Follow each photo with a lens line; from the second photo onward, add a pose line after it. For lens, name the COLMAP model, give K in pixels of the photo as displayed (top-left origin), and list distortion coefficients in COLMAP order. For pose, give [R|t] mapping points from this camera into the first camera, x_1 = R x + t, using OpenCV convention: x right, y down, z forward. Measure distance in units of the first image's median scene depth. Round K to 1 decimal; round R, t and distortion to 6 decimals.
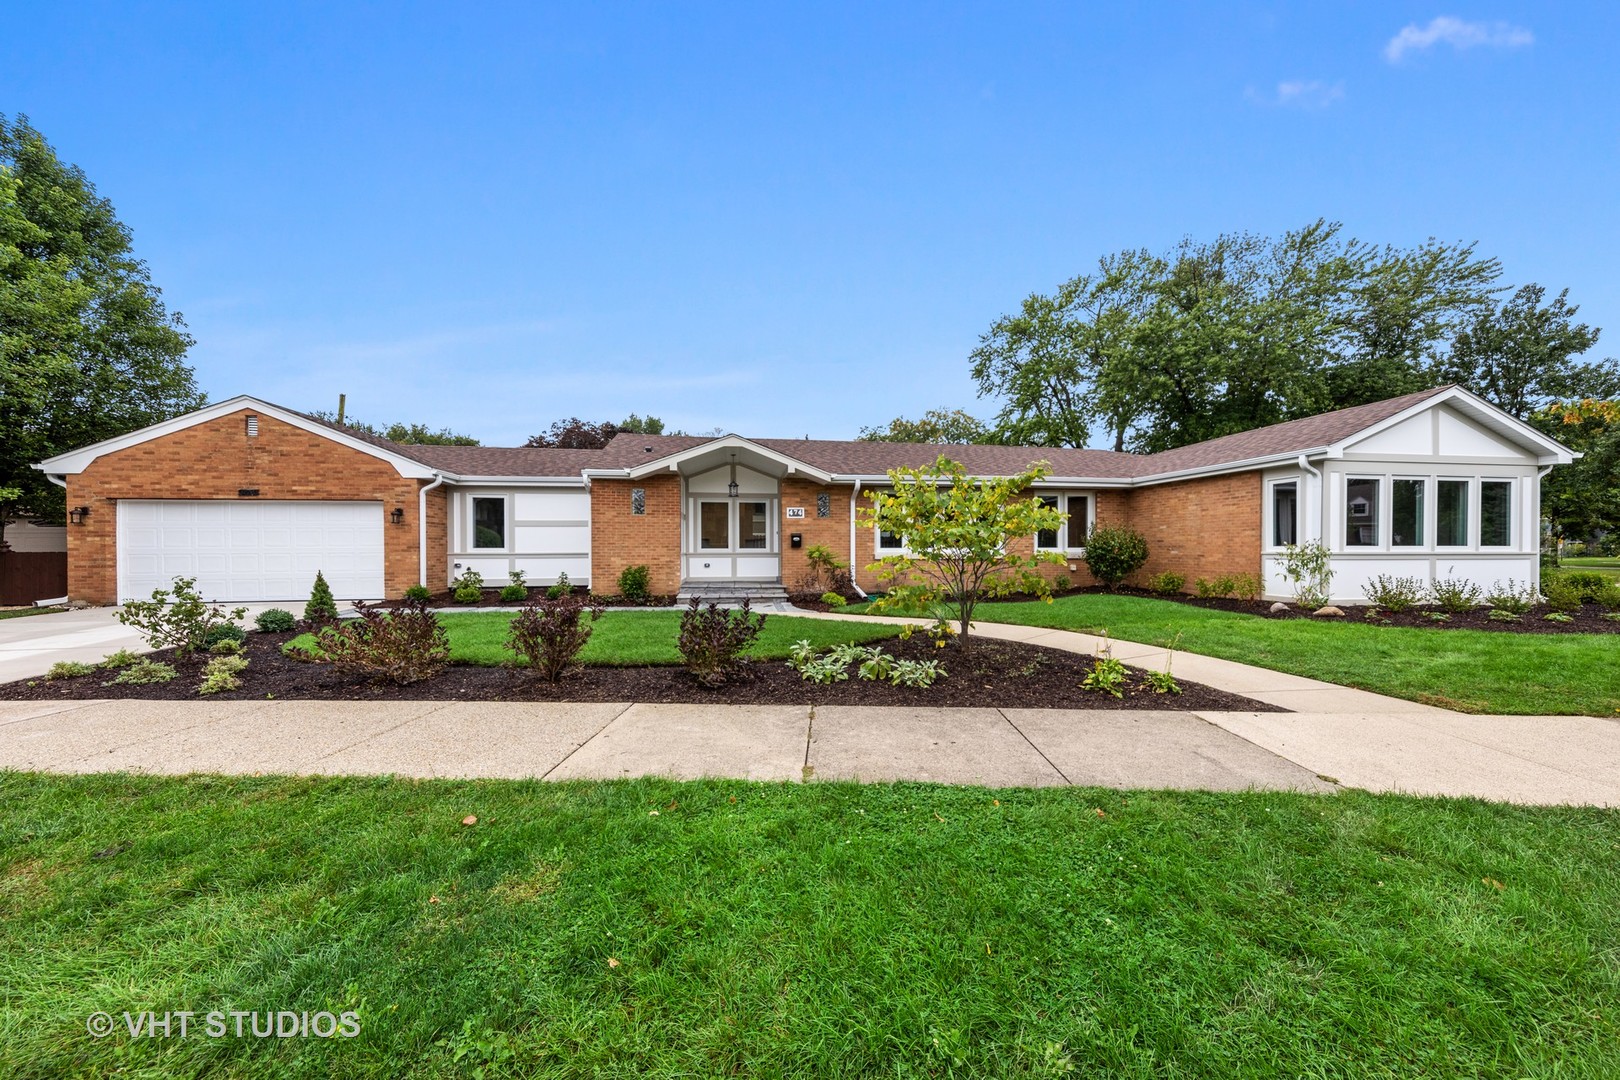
lens RADIAL K [[566.0, 0, 823.1], [0, 566.0, 549.3], [0, 0, 1]] dist [0.000913, -0.000010]
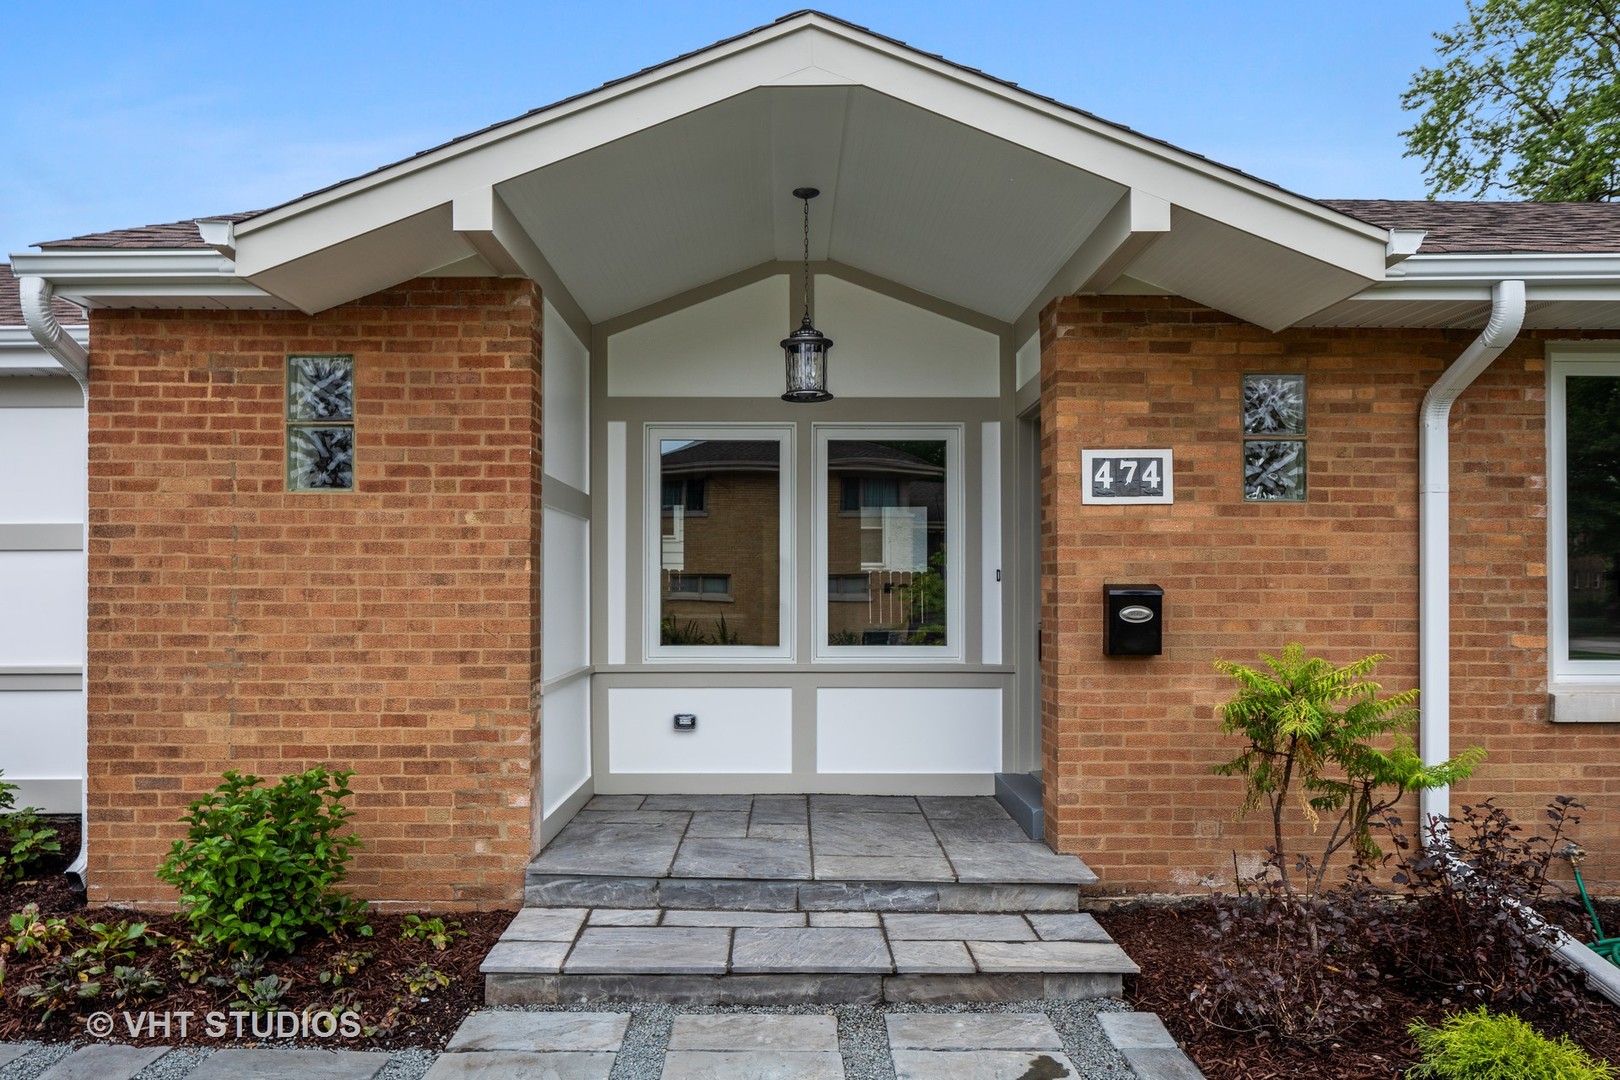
lens RADIAL K [[1130.4, 0, 802.9], [0, 1130.4, 545.3], [0, 0, 1]] dist [-0.005456, -0.001338]
pose [[0.989859, -0.003094, -0.142017, -0.103169], [-0.002229, 0.999301, -0.037310, -0.026752], [0.142033, 0.037248, 0.989161, 0.607859]]
